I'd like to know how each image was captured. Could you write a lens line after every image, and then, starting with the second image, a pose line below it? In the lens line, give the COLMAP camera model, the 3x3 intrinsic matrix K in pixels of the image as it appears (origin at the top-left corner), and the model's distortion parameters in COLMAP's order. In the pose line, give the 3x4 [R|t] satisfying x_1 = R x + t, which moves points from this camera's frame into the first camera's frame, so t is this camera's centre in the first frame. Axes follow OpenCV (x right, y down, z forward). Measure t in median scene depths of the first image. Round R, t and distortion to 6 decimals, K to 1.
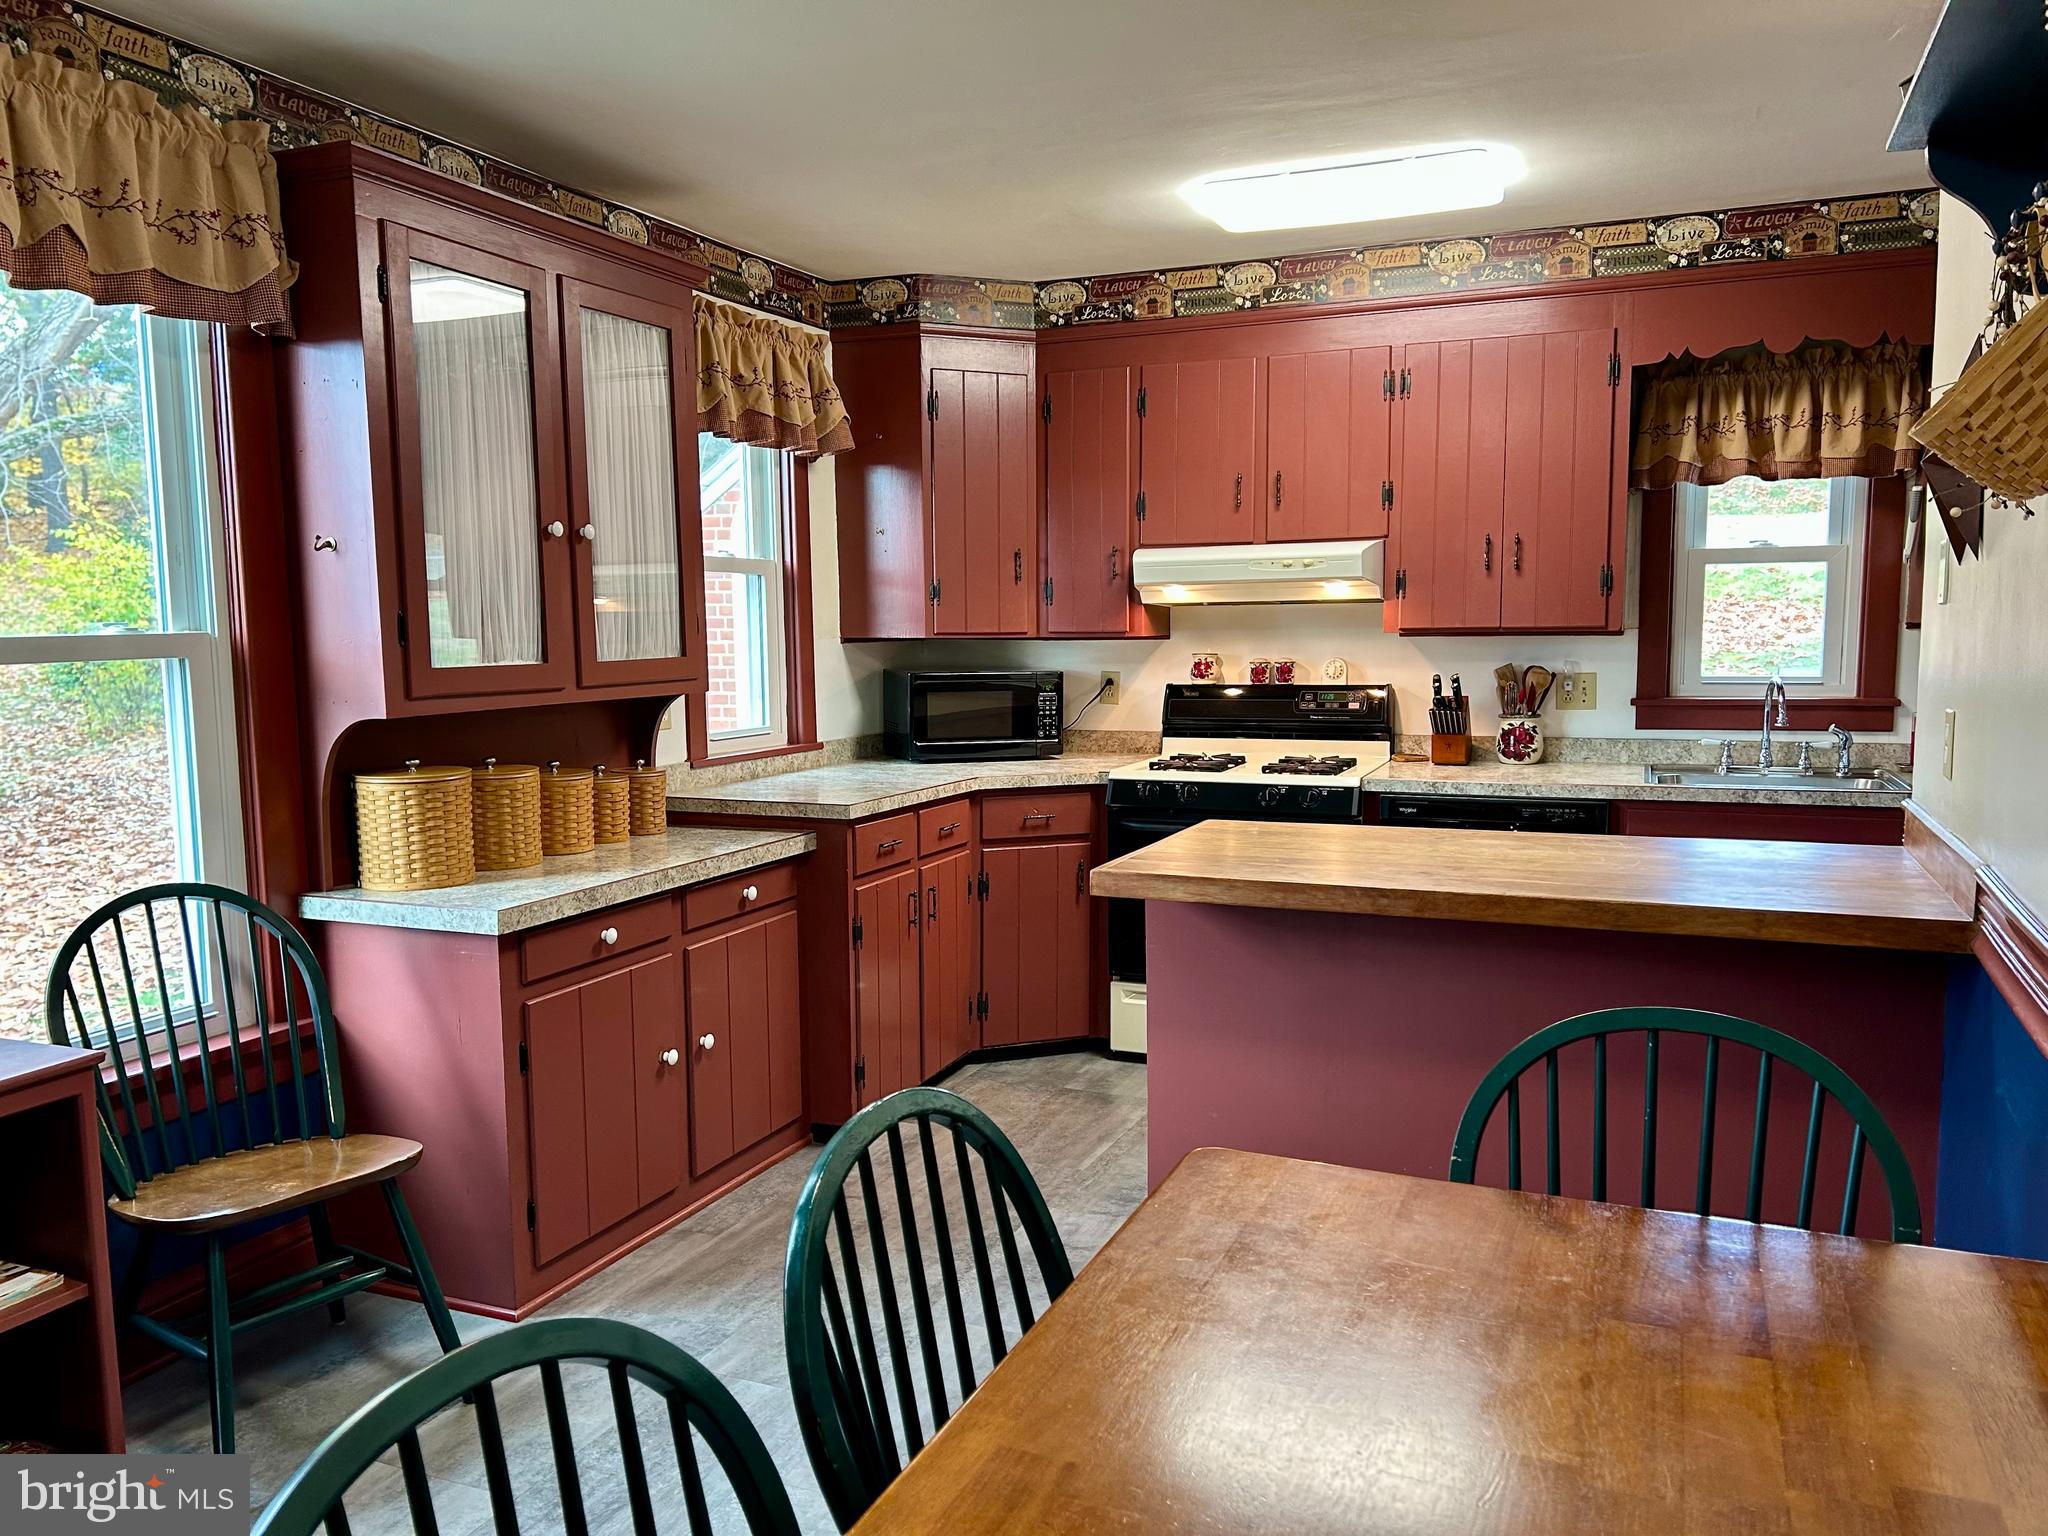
lens RADIAL K [[1533.4, 0, 1022.9], [0, 1533.4, 795.4], [0, 0, 1]] dist [0.061738, -0.074841]
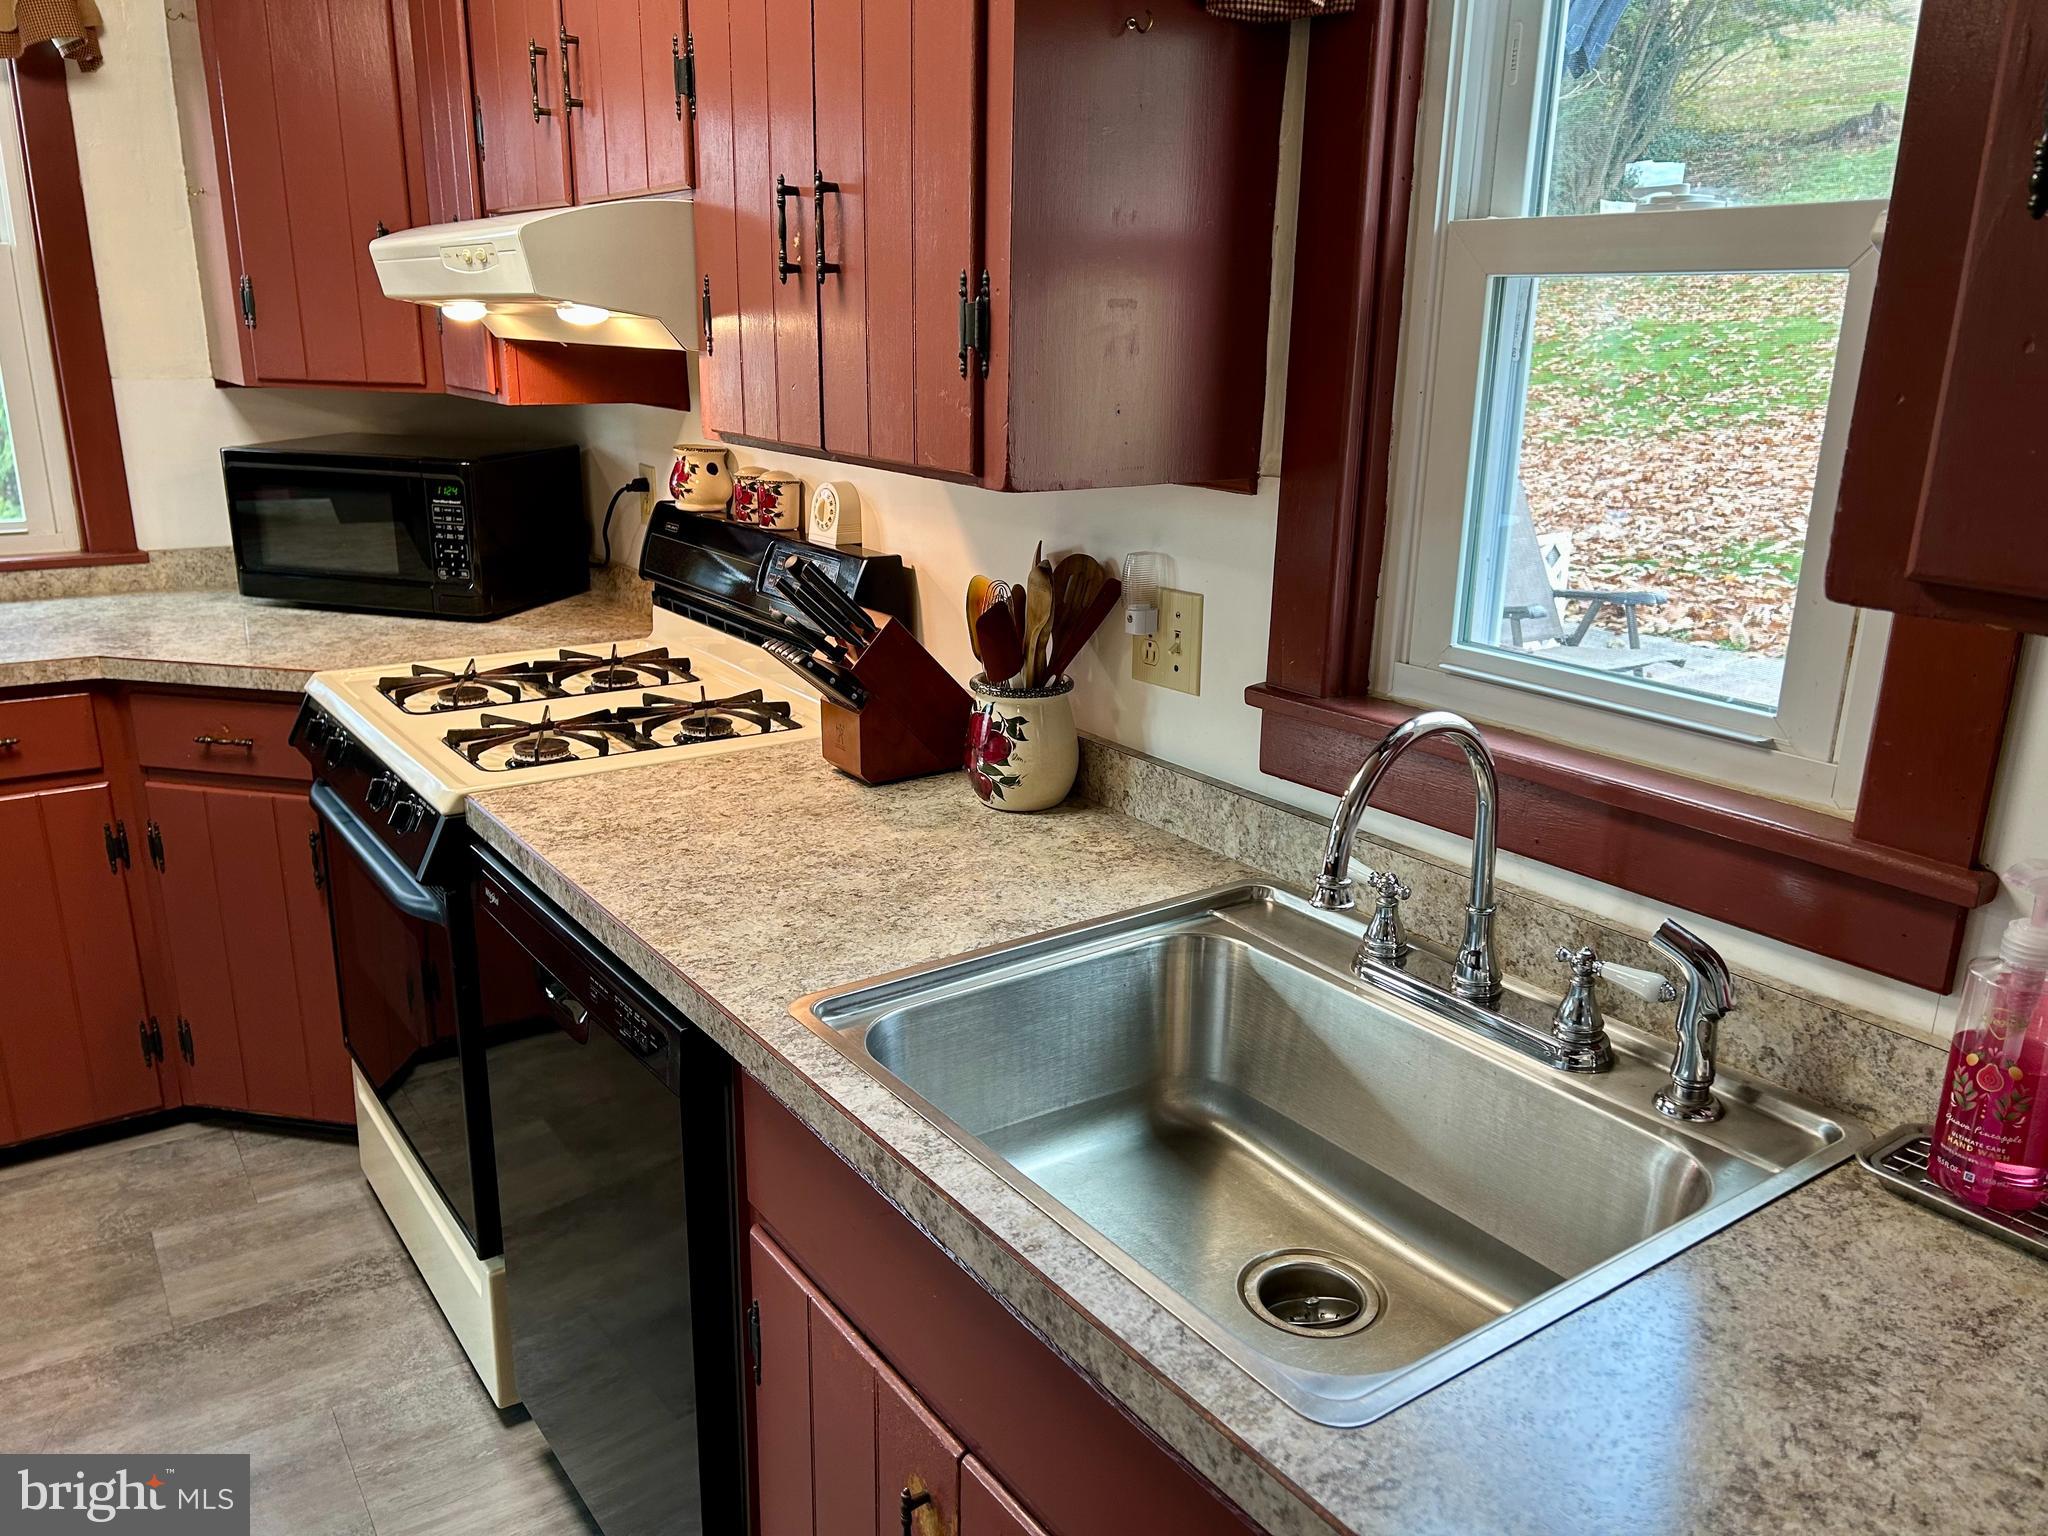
lens RADIAL K [[1555.1, 0, 1028.5], [0, 1555.1, 796.5], [0, 0, 1]] dist [0.000128, -0.004348]
pose [[0.847849, 0.183060, -0.497635, 0.527037], [-0.090134, 0.974612, 0.204955, -0.104498], [0.522520, -0.128918, 0.842824, 0.683752]]
